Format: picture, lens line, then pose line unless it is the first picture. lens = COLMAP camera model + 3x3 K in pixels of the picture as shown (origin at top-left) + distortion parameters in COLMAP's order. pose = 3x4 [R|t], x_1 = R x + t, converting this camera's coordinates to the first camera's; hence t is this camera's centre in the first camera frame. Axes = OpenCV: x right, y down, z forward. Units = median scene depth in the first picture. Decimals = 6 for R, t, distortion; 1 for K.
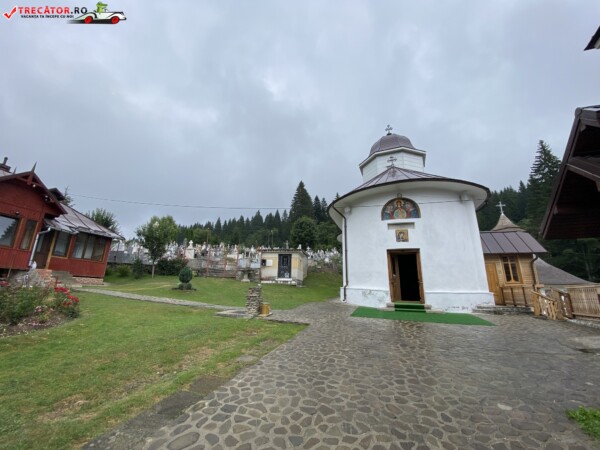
lens RADIAL K [[245.4, 0, 295.7], [0, 245.4, 223.5], [0, 0, 1]] dist [0.012179, -0.016635]
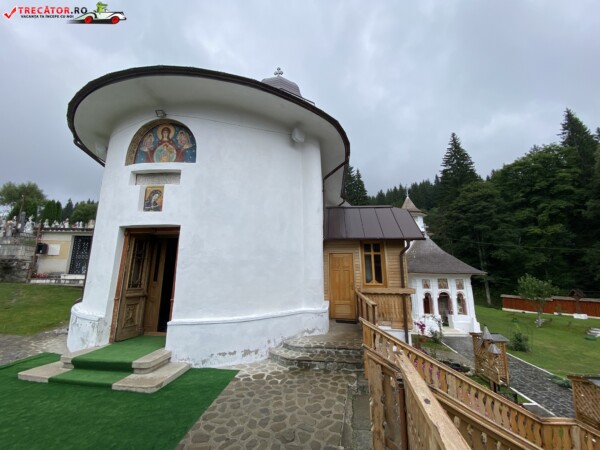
lens RADIAL K [[245.4, 0, 295.3], [0, 245.4, 224.6], [0, 0, 1]] dist [0.012179, -0.016635]
pose [[0.973925, 0.024279, 0.225566, 0.531537], [-0.039826, 0.997114, 0.064632, 0.052935], [-0.223346, -0.071930, 0.972082, 0.433863]]
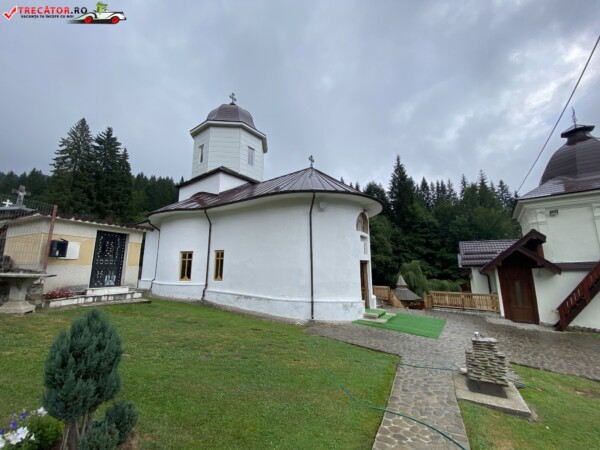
lens RADIAL K [[245.4, 0, 300.1], [0, 245.4, 223.9], [0, 0, 1]] dist [0.012179, -0.016635]
pose [[0.244594, 0.150535, 0.957869, -0.617290], [-0.249151, 0.964463, -0.087950, 0.101594], [-0.937069, -0.217142, 0.273408, 0.895043]]
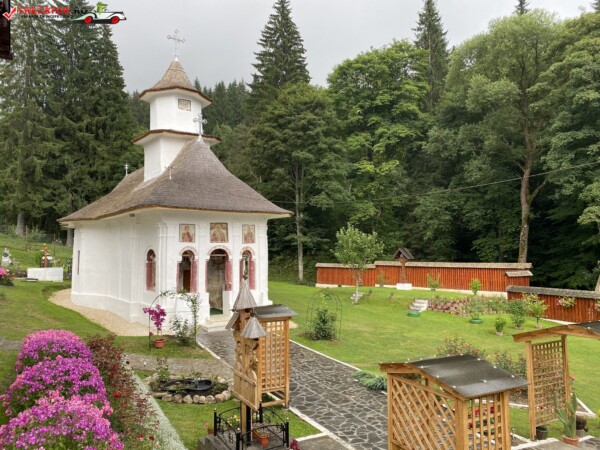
lens RADIAL K [[462.6, 0, 298.0], [0, 462.6, 224.1], [0, 0, 1]] dist [0.027677, -0.029136]
pose [[0.655197, 0.008084, 0.755415, 0.889278], [-0.171097, 0.975548, 0.137958, 0.234962], [-0.735828, -0.219639, 0.640559, 0.608029]]
